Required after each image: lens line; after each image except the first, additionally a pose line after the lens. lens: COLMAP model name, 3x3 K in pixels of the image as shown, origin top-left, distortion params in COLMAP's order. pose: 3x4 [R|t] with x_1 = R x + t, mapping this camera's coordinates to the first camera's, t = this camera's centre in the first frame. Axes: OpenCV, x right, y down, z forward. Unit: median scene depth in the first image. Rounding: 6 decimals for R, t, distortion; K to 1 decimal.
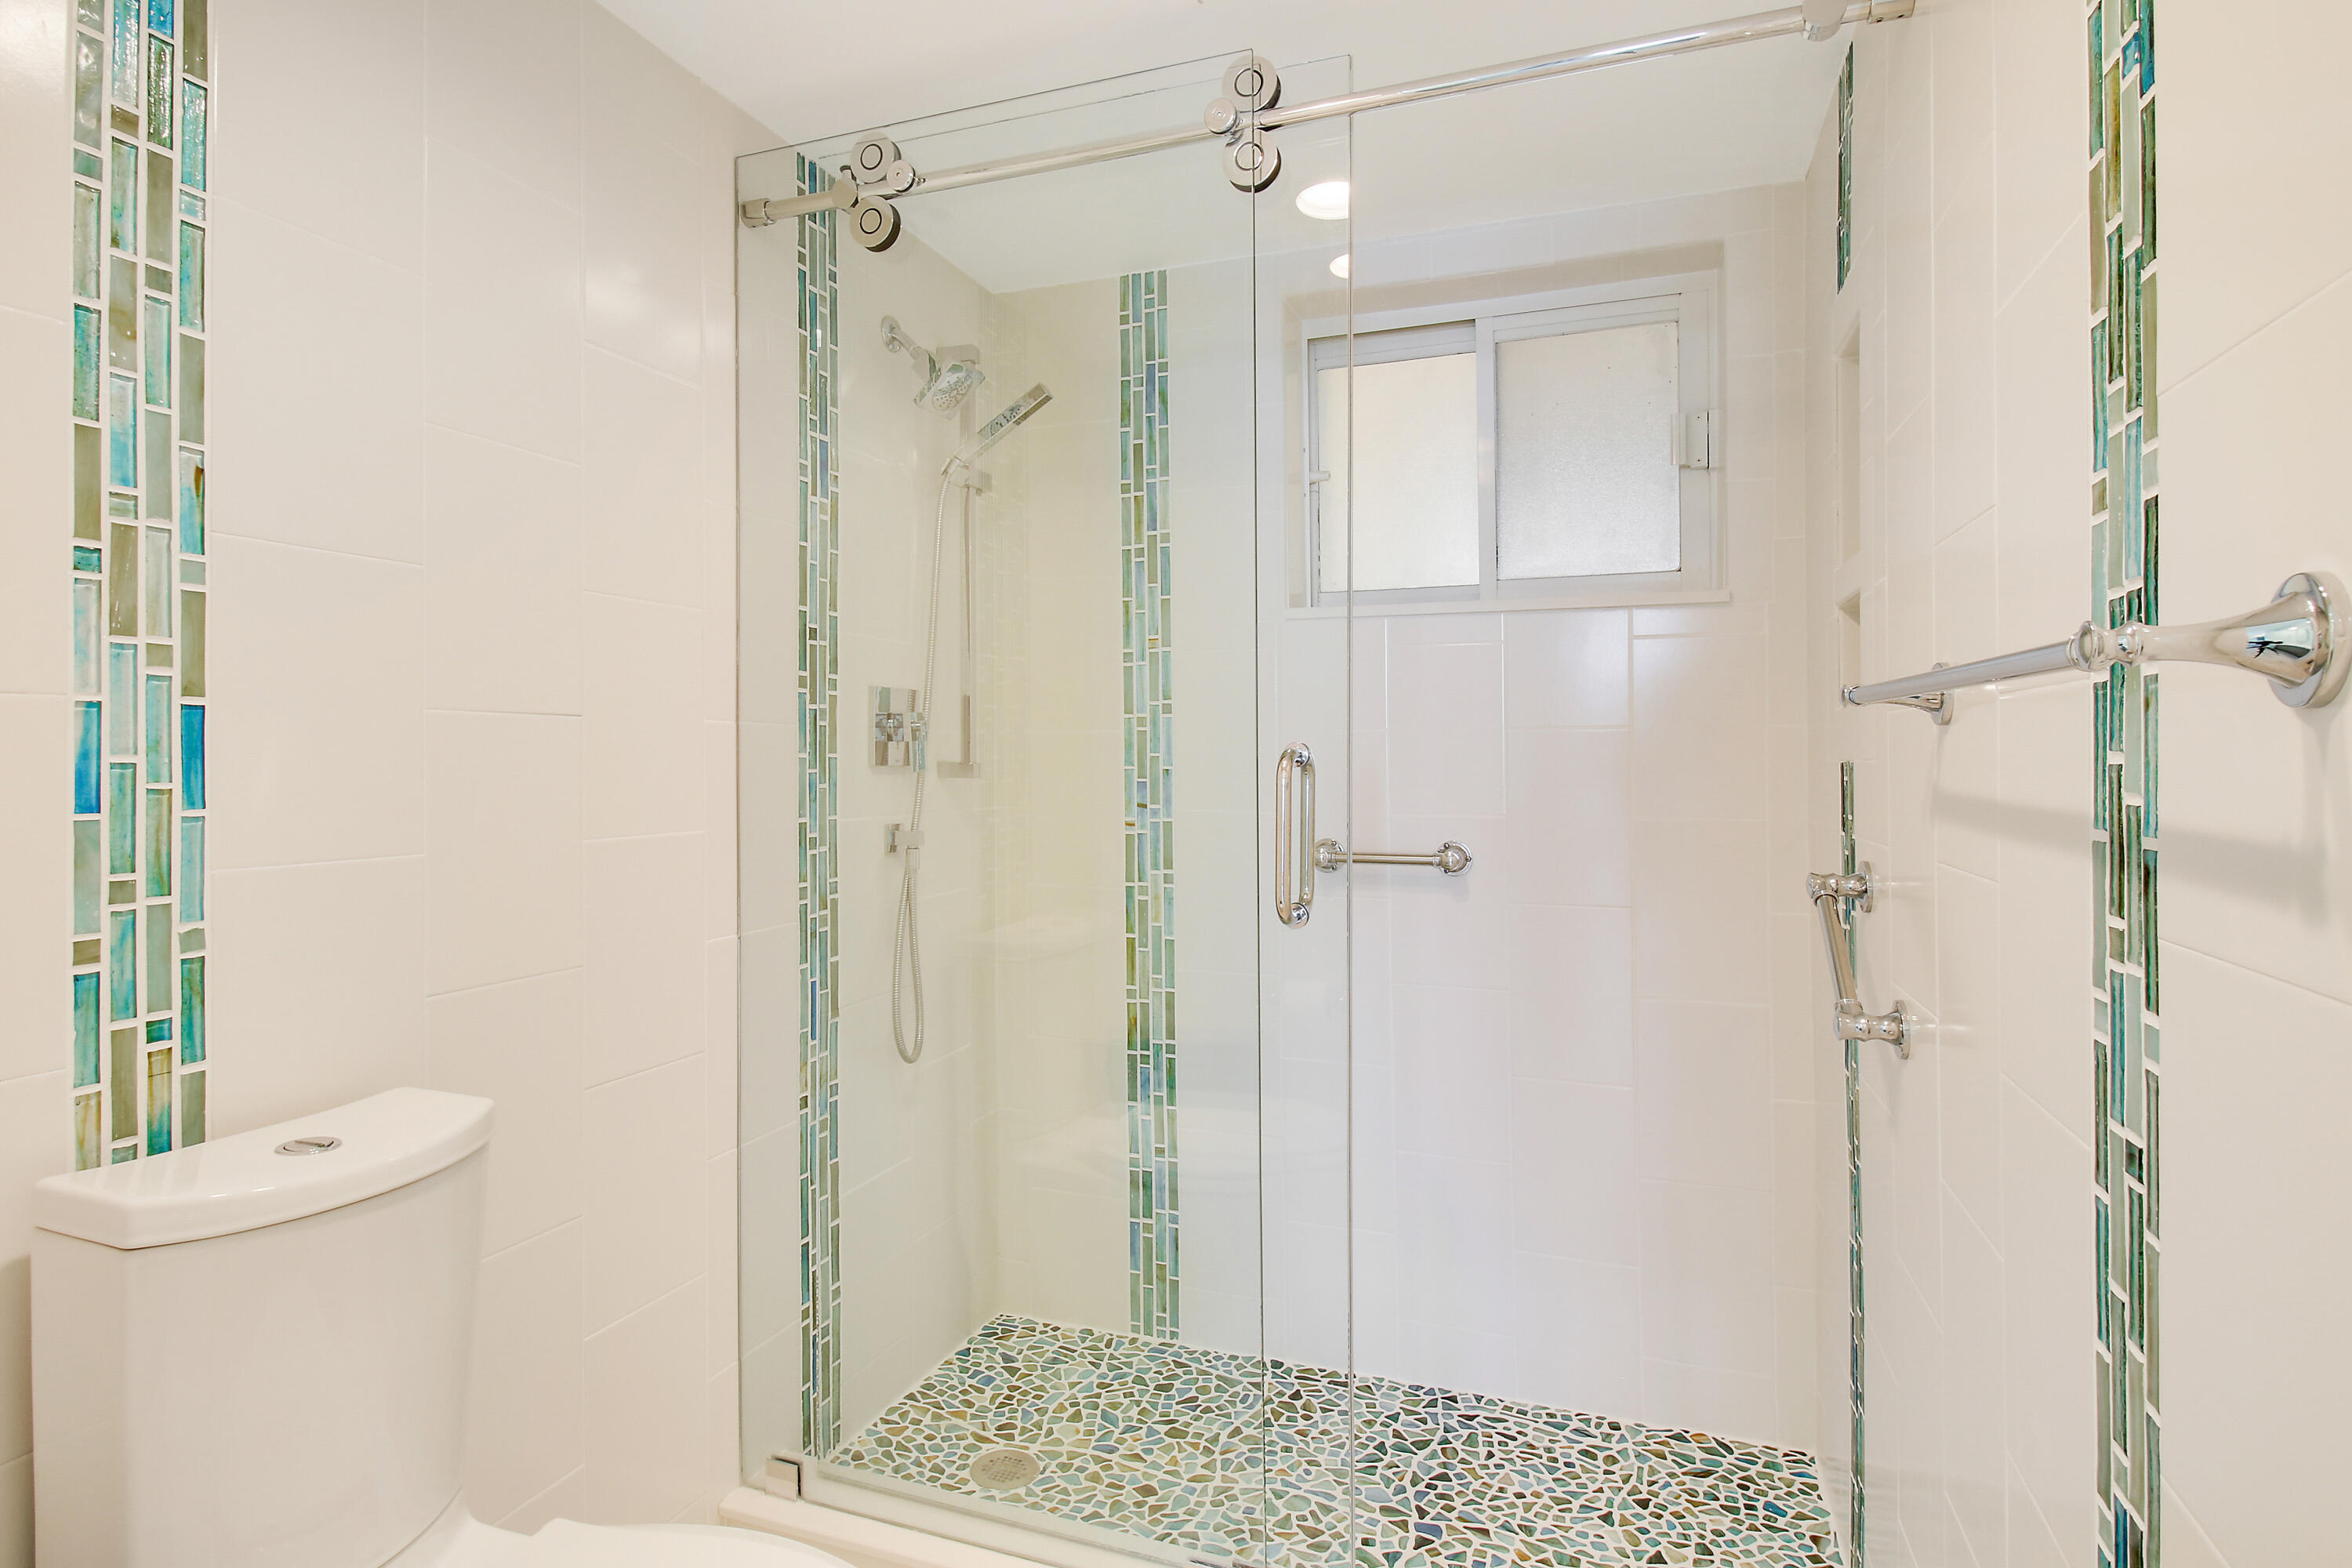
lens RADIAL K [[1198.2, 0, 1180.6], [0, 1198.2, 756.2], [0, 0, 1]] dist [0.000126, 0.000401]
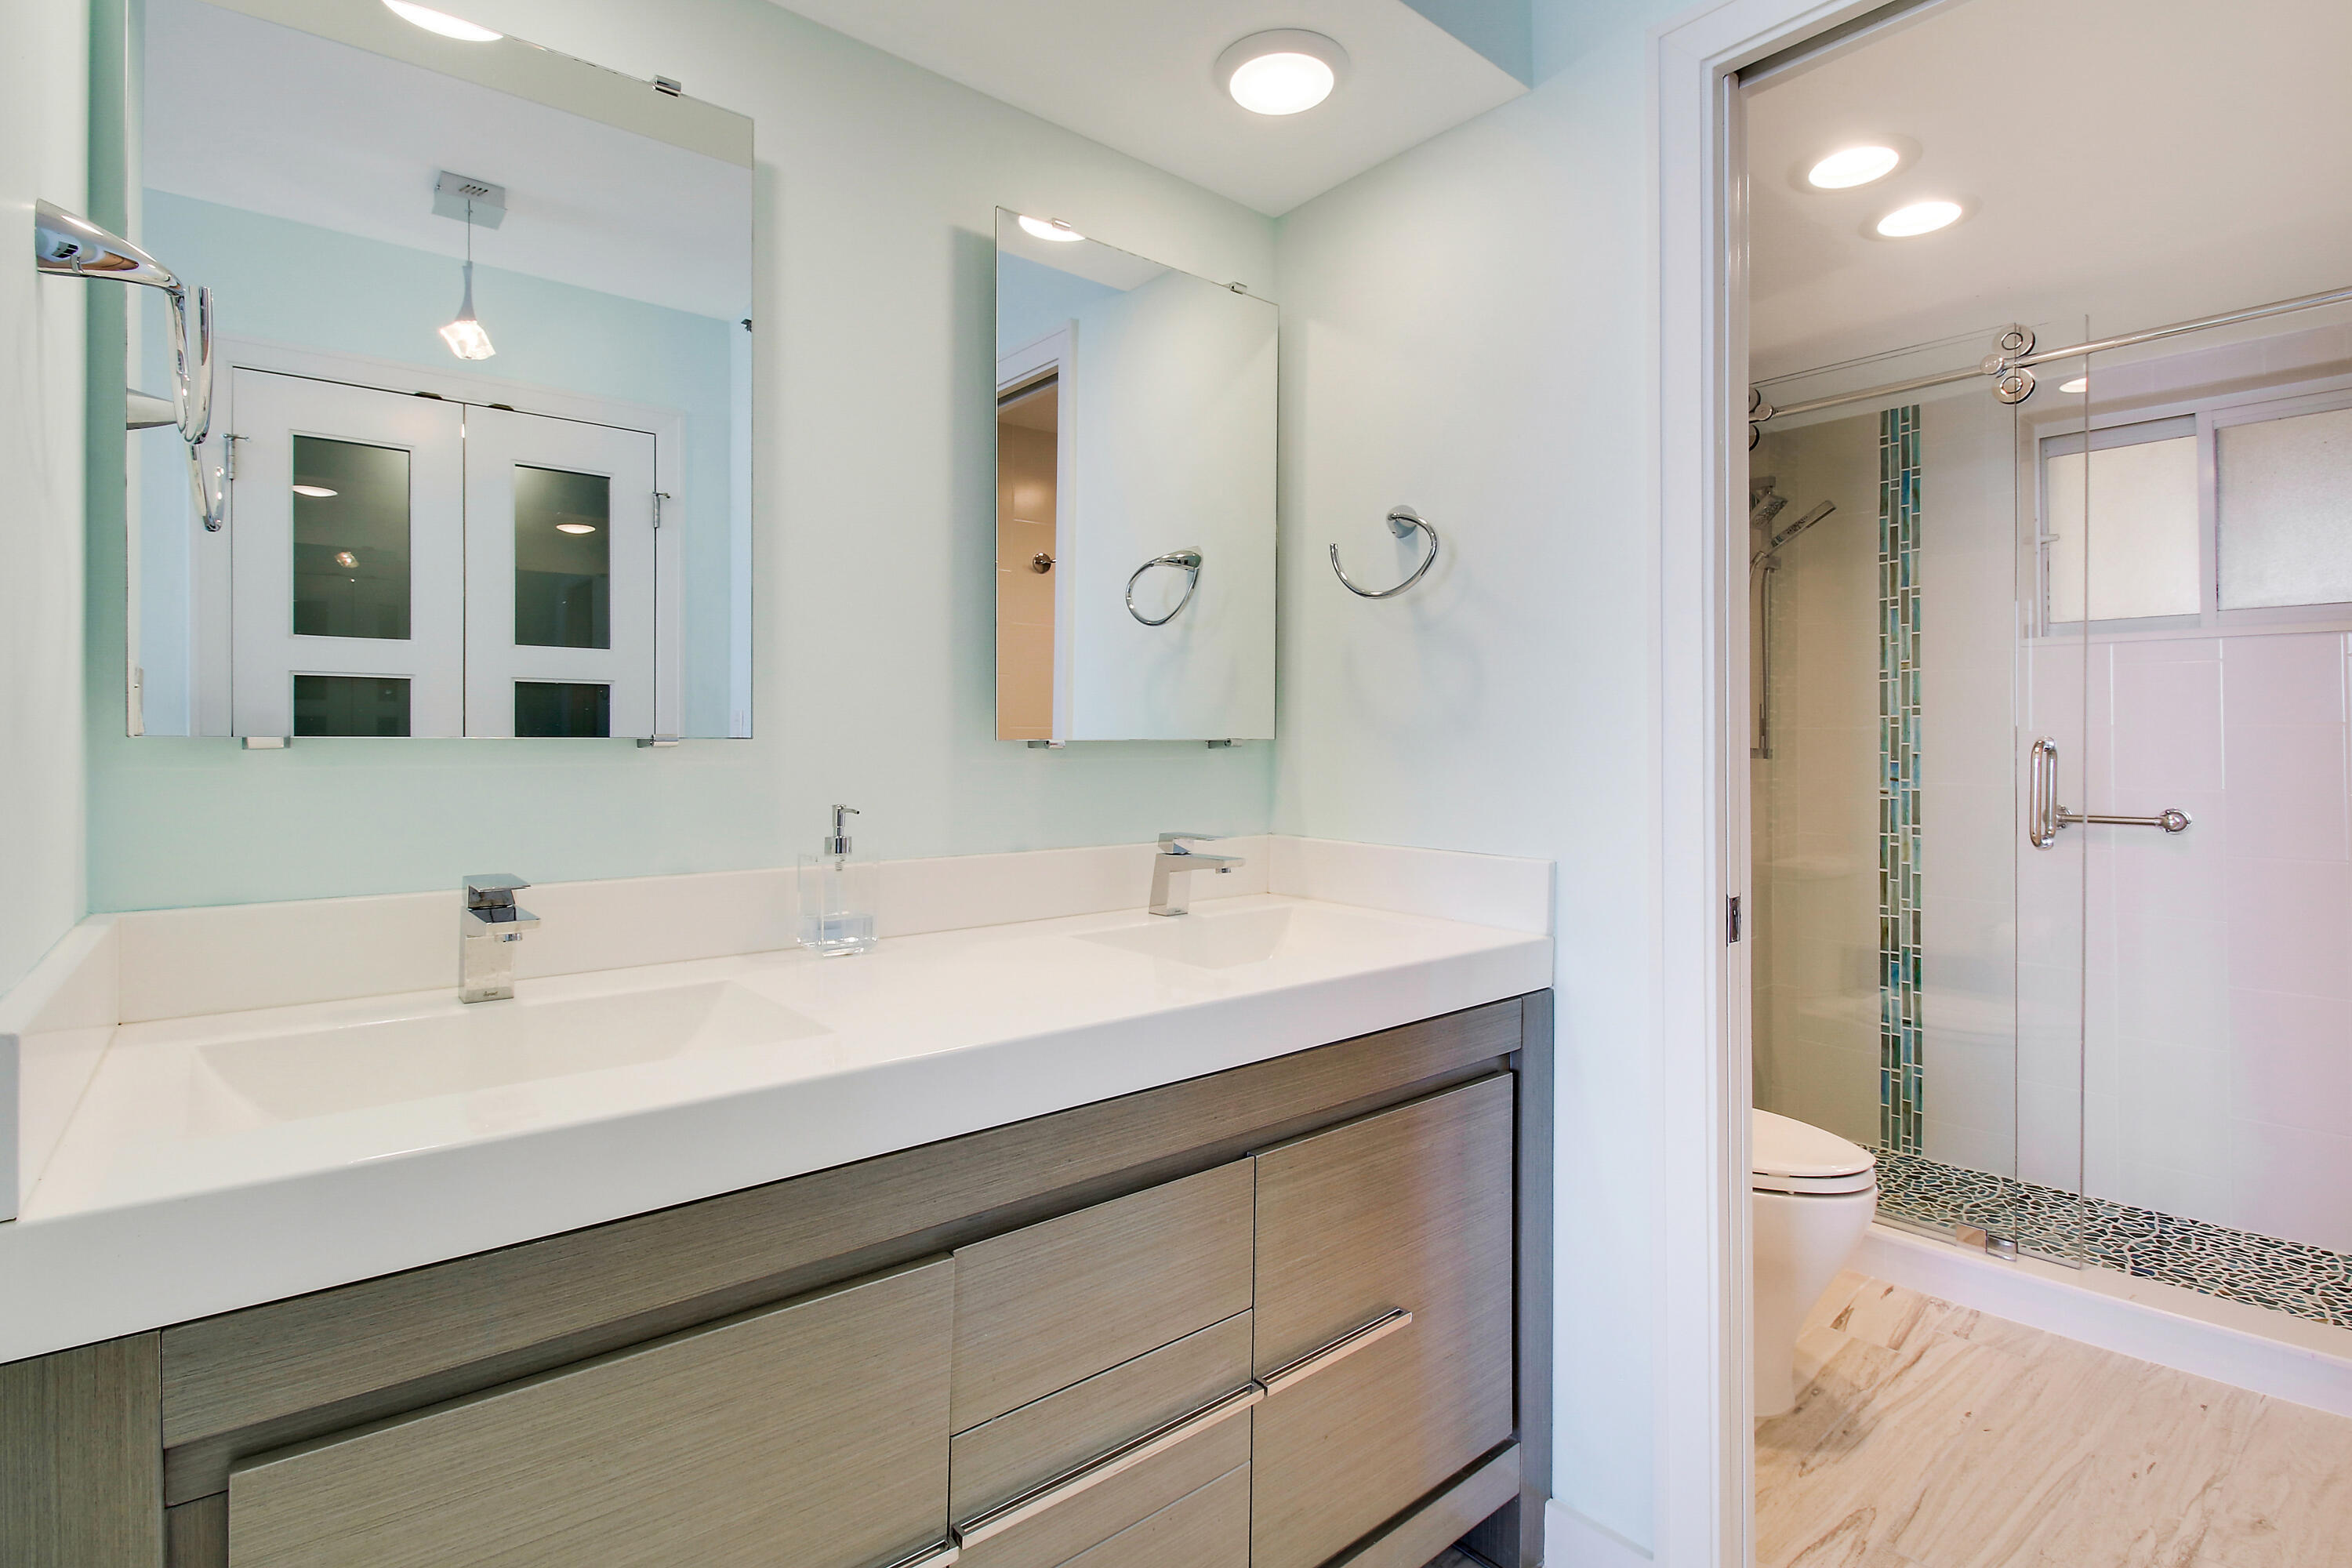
lens RADIAL K [[1129.9, 0, 1180.3], [0, 1129.9, 750.8], [0, 0, 1]] dist [-0.004840, -0.000133]
pose [[0.868334, 0.009225, -0.495894, -0.105734], [-0.010658, 0.999943, -0.000062, 0.016350], [0.495865, 0.005339, 0.868383, -0.593093]]
